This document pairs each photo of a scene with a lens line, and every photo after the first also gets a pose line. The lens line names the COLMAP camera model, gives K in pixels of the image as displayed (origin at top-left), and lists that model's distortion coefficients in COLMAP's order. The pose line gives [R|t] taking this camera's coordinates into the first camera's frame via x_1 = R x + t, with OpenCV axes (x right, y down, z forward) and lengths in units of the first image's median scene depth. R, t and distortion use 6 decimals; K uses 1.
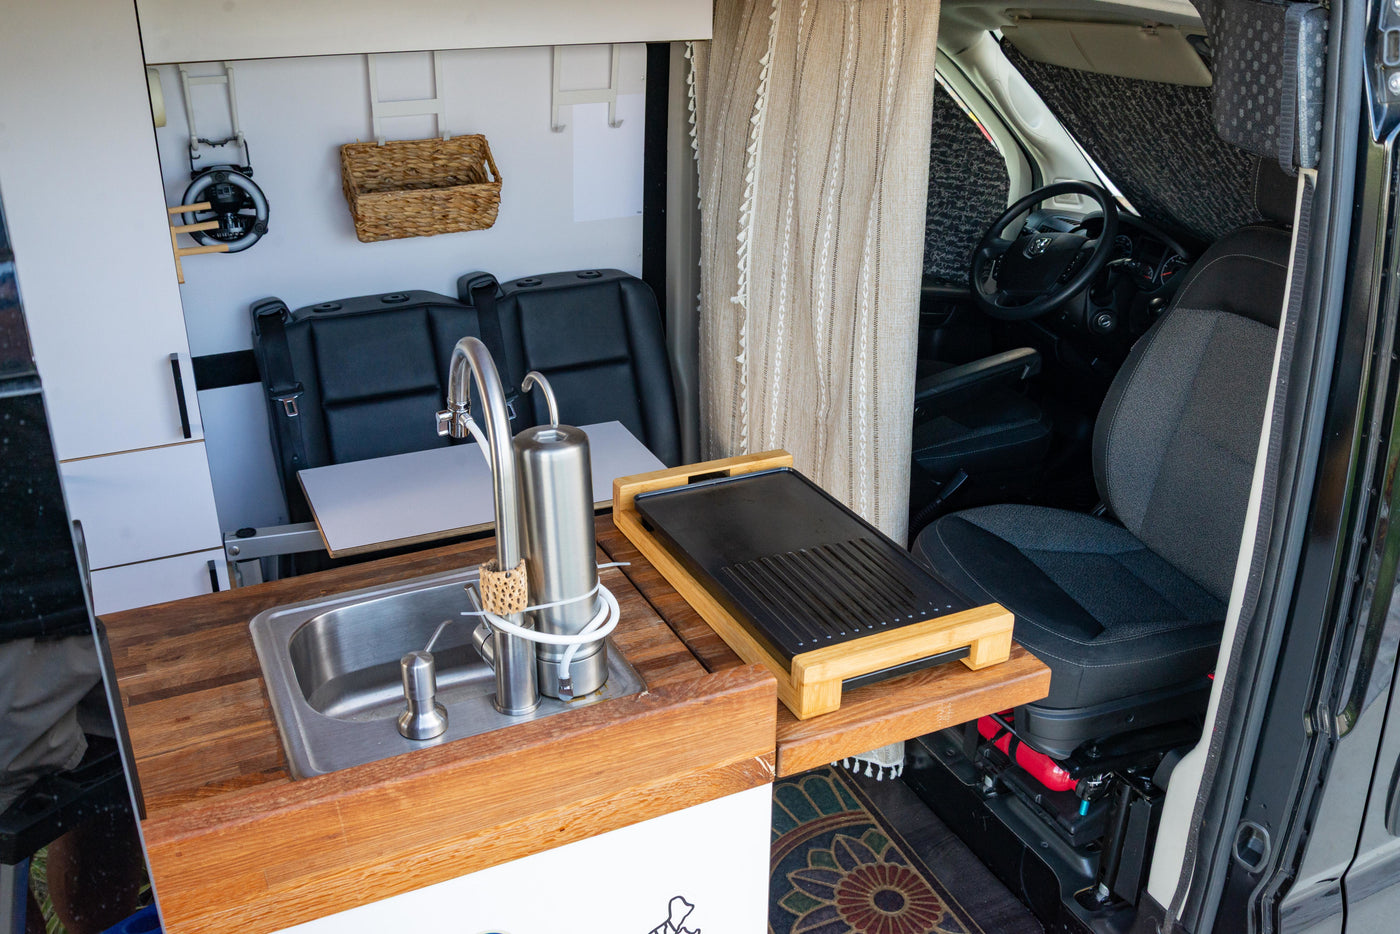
lens RADIAL K [[1236.4, 0, 700.9], [0, 1236.4, 466.9], [0, 0, 1]] dist [-0.026739, -0.010315]
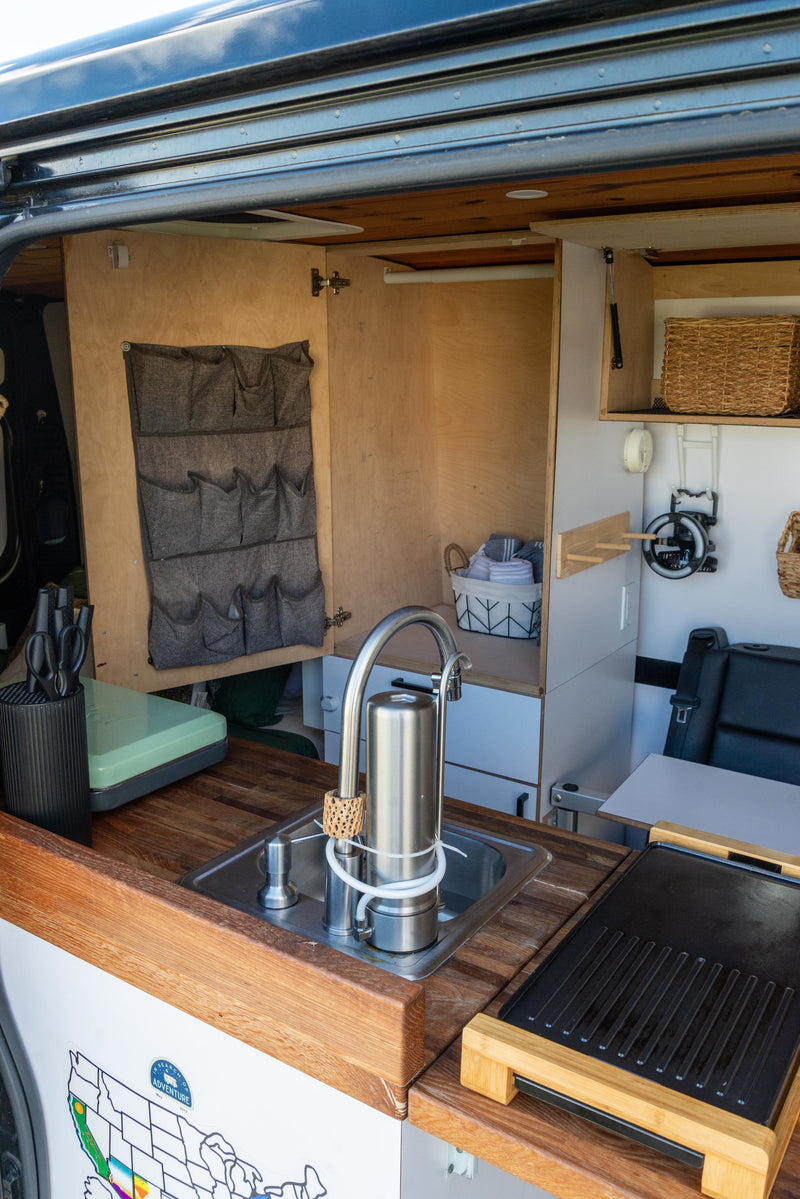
lens RADIAL K [[980.6, 0, 396.4], [0, 980.6, 607.8], [0, 0, 1]] dist [-0.026234, -0.015365]
pose [[0.510245, 0.198996, -0.836690, 0.302834], [-0.356918, 0.934125, 0.004507, -0.053005], [0.782470, 0.296330, 0.547658, 0.254737]]
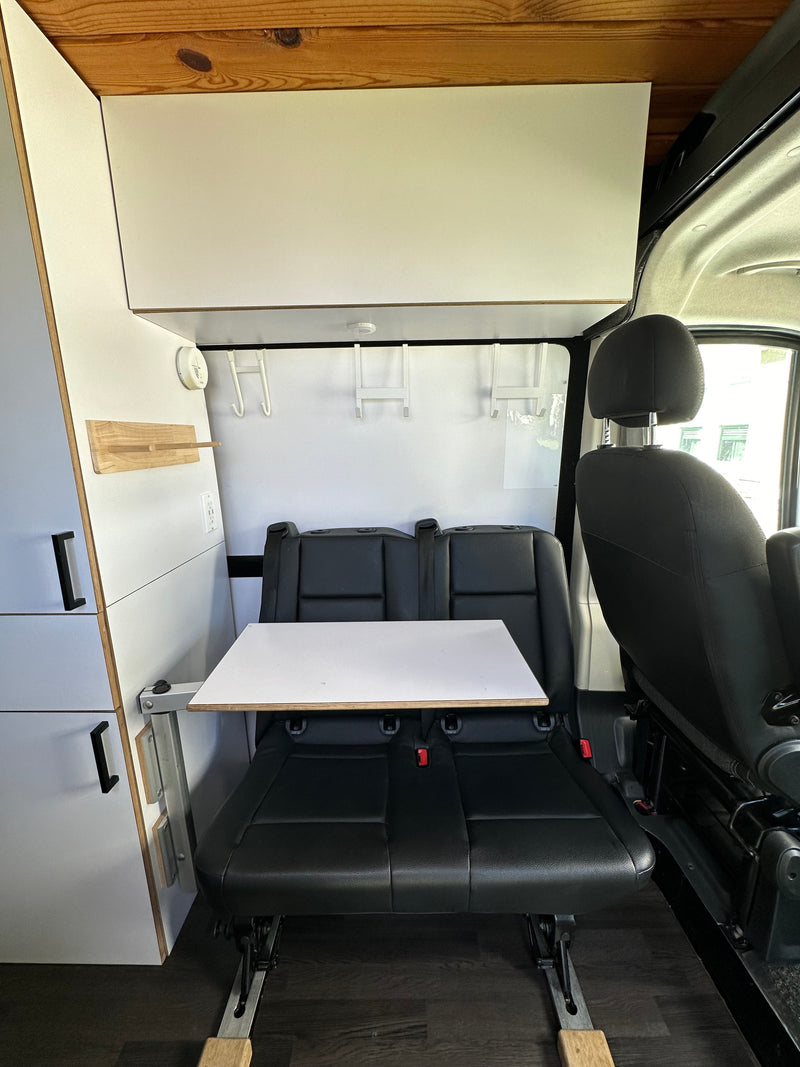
lens RADIAL K [[427.1, 0, 402.6], [0, 427.1, 534.5], [0, 0, 1]] dist [-0.001057, 0.000403]
pose [[0.901409, 0.069397, -0.427372, 0.002311], [-0.157140, 0.972204, -0.173571, -0.058388], [0.403447, 0.223616, 0.887258, 0.646348]]
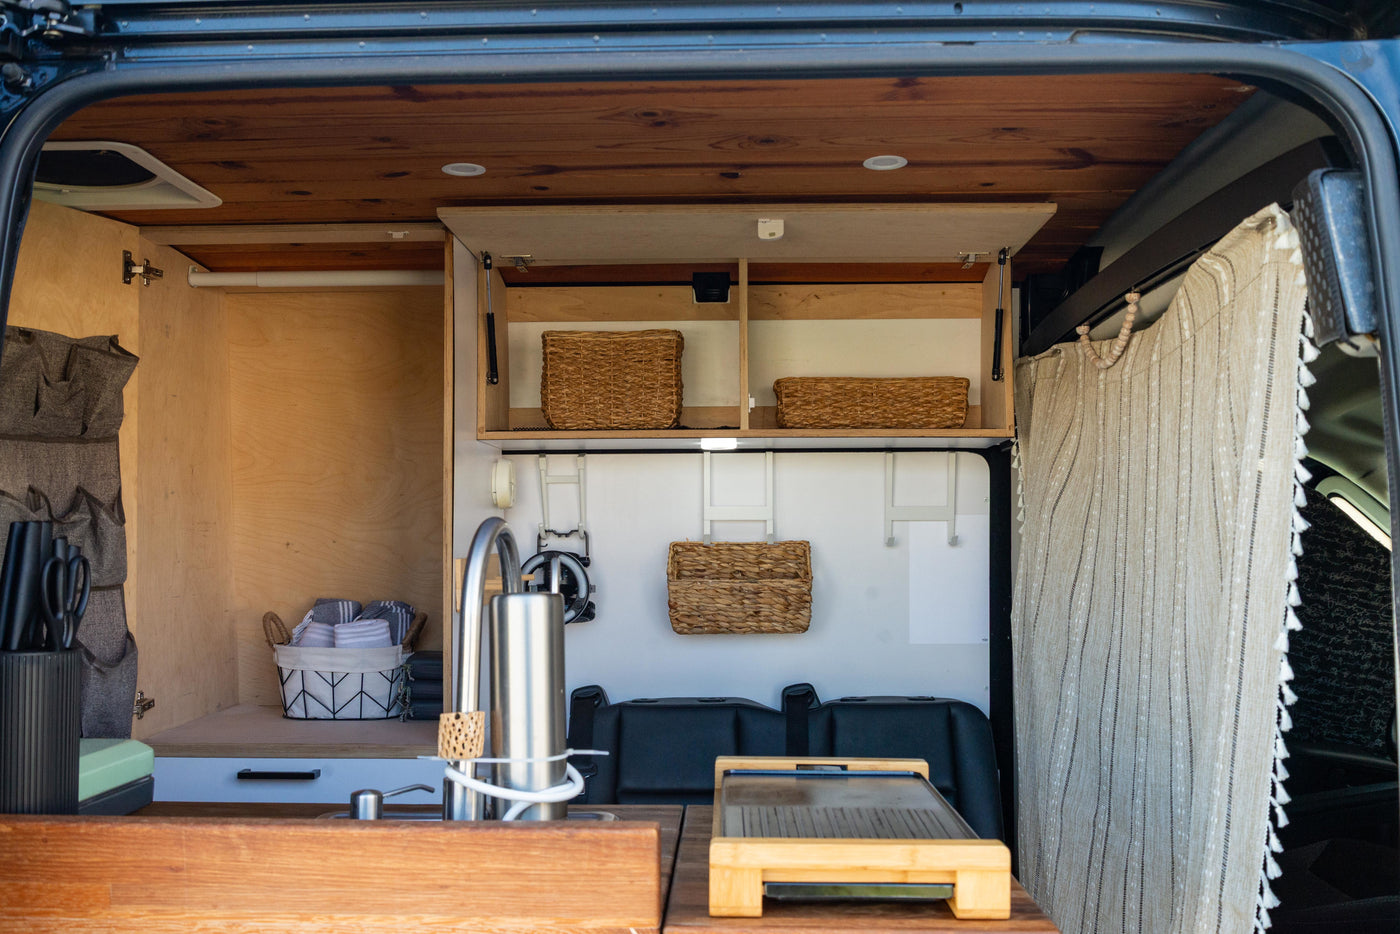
lens RADIAL K [[1359.7, 0, 699.5], [0, 1359.7, 471.5], [0, 0, 1]] dist [-0.046212, 0.000000]
pose [[0.890994, -0.031253, -0.452938, 0.272220], [-0.178450, 0.893230, -0.412669, 0.169618], [0.417474, 0.448513, 0.790286, 0.056937]]
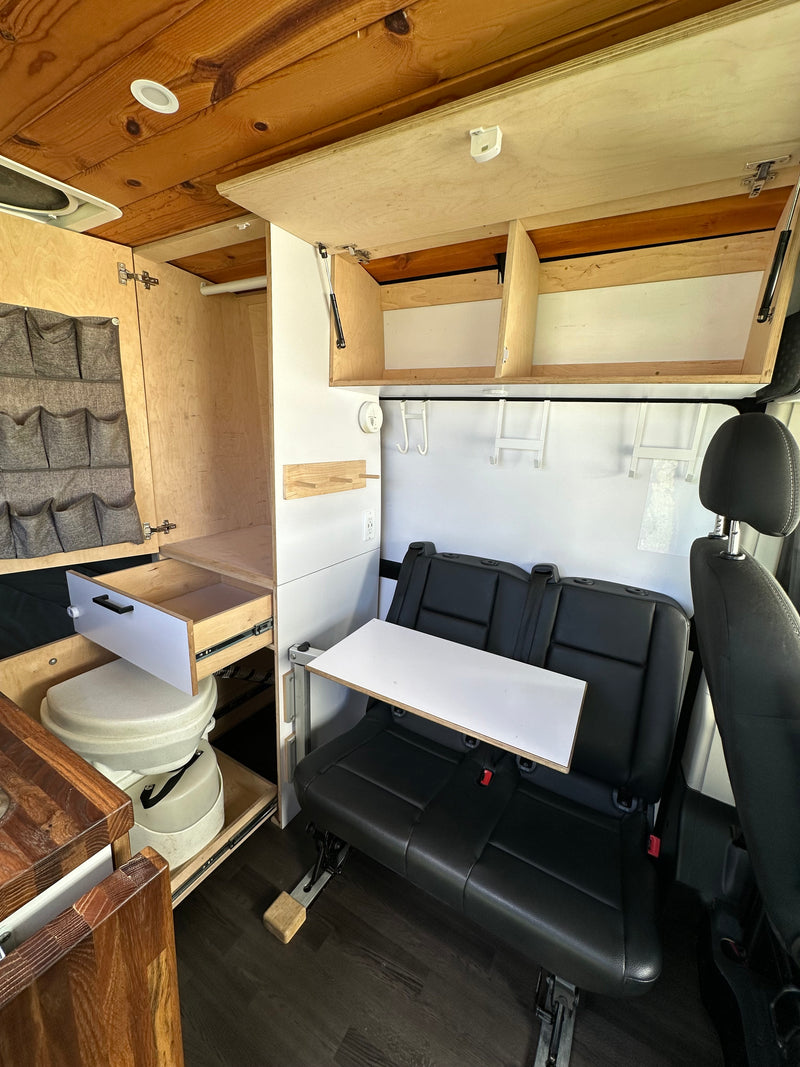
lens RADIAL K [[427.0, 0, 400.3], [0, 427.0, 535.2], [0, 0, 1]] dist [-0.001682, 0.000682]
pose [[0.566109, 0.211056, -0.796854, 0.130750], [-0.383665, 0.923045, -0.028088, -0.122859], [0.729604, 0.321626, 0.603519, 0.642262]]
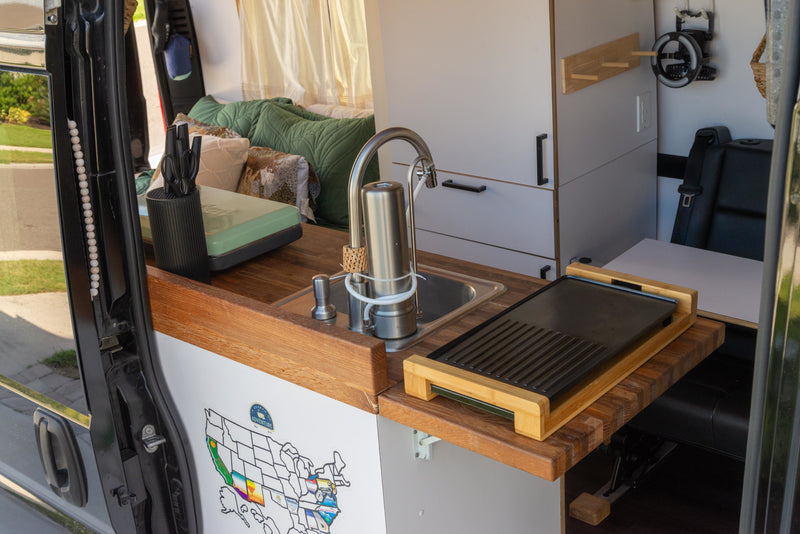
lens RADIAL K [[1053.6, 0, 402.0], [0, 1053.6, 262.9], [0, 0, 1]] dist [-0.043328, 0.000000]
pose [[0.395117, 0.299039, -0.868595, 0.646158], [-0.306009, 0.934376, 0.182485, -0.107311], [0.866164, 0.193695, 0.460697, 0.174727]]
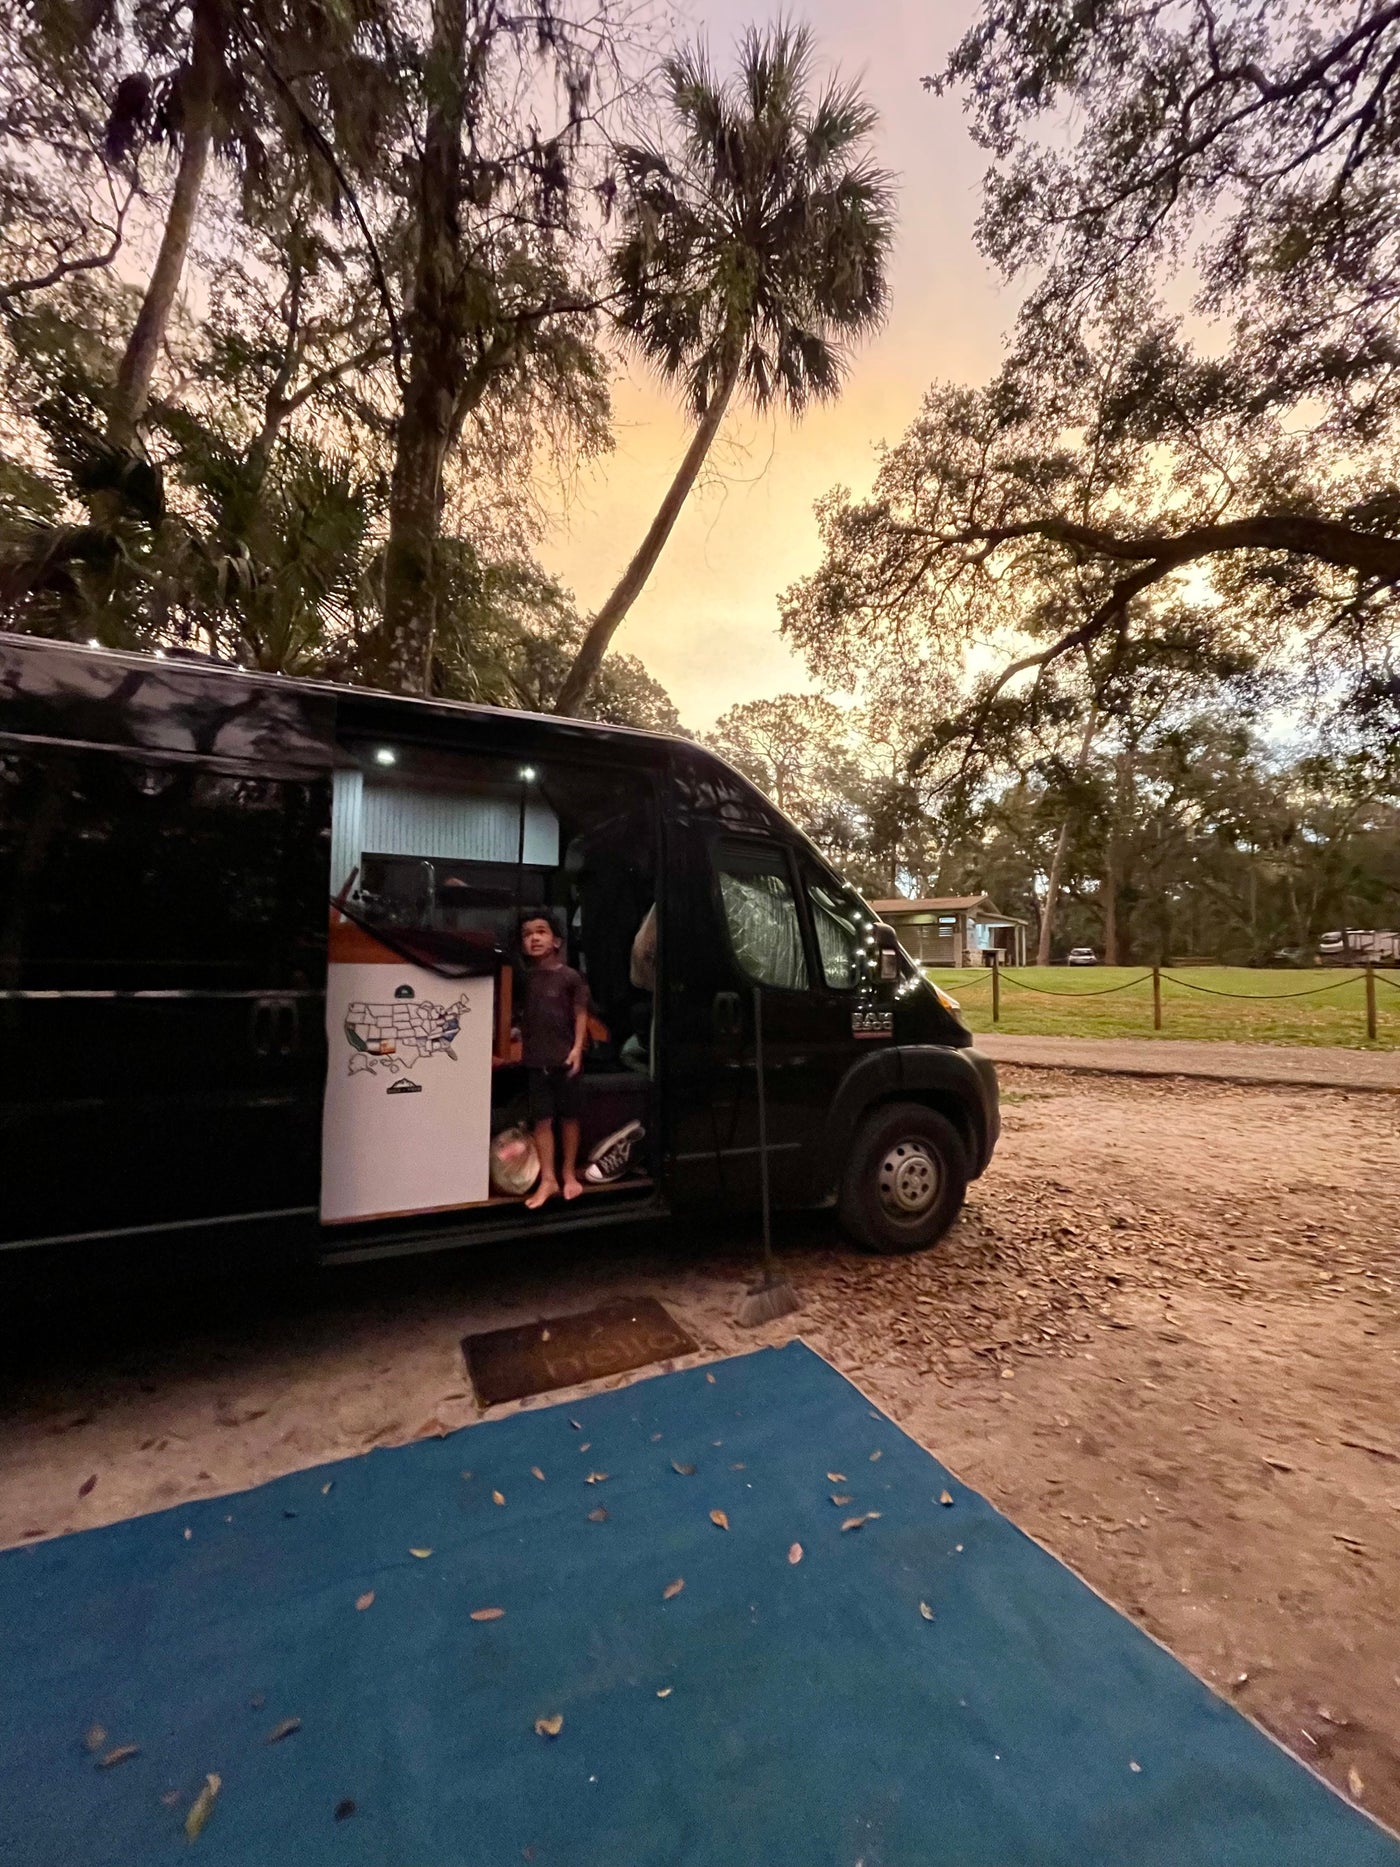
lens RADIAL K [[747.1, 0, 704.6], [0, 747.1, 929.6], [0, 0, 1]] dist [-0.001682, 0.000682]
pose [[0.999850, 0.003684, 0.016908, 0.339345], [0.004466, 0.889051, -0.457787, 0.619040], [-0.016718, 0.457794, 0.888901, -0.547999]]
